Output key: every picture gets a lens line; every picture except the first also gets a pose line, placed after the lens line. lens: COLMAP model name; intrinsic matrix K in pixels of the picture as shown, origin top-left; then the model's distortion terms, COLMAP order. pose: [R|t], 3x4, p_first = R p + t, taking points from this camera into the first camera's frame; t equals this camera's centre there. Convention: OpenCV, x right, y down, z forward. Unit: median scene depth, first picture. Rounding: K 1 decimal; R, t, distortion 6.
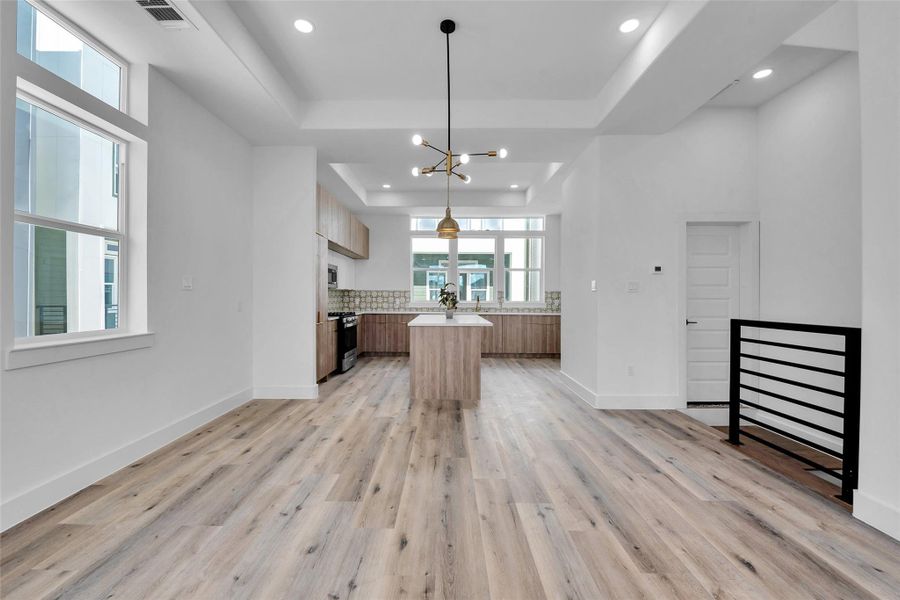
lens RADIAL K [[361.3, 0, 445.8], [0, 361.3, 288.5], [0, 0, 1]] dist [-0.001848, -0.000625]
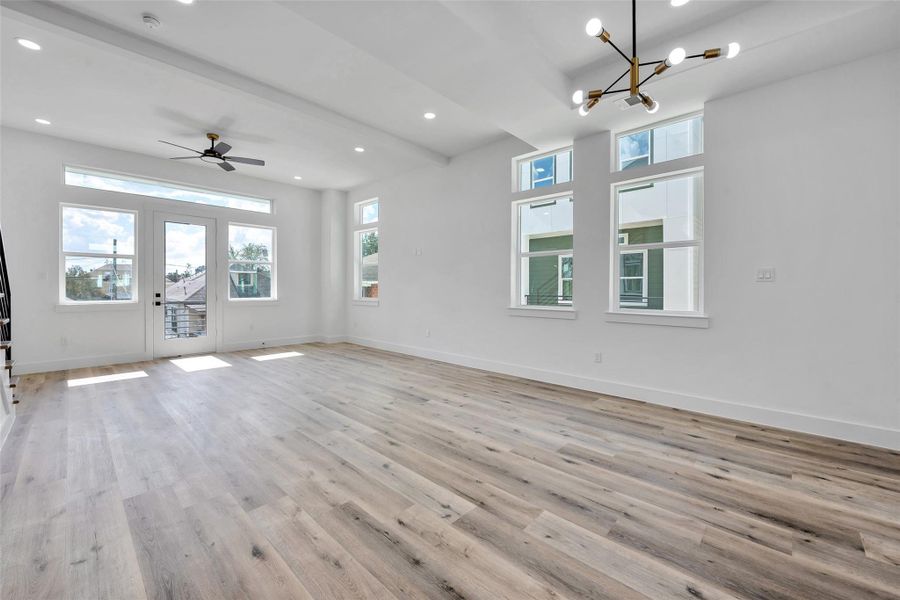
lens RADIAL K [[361.3, 0, 445.8], [0, 361.3, 288.5], [0, 0, 1]] dist [-0.001848, -0.000625]
pose [[-0.684634, -0.007326, -0.728850, 0.815483], [0.010881, 0.999735, -0.020270, 0.044295], [0.728806, -0.021808, -0.684373, 1.392850]]
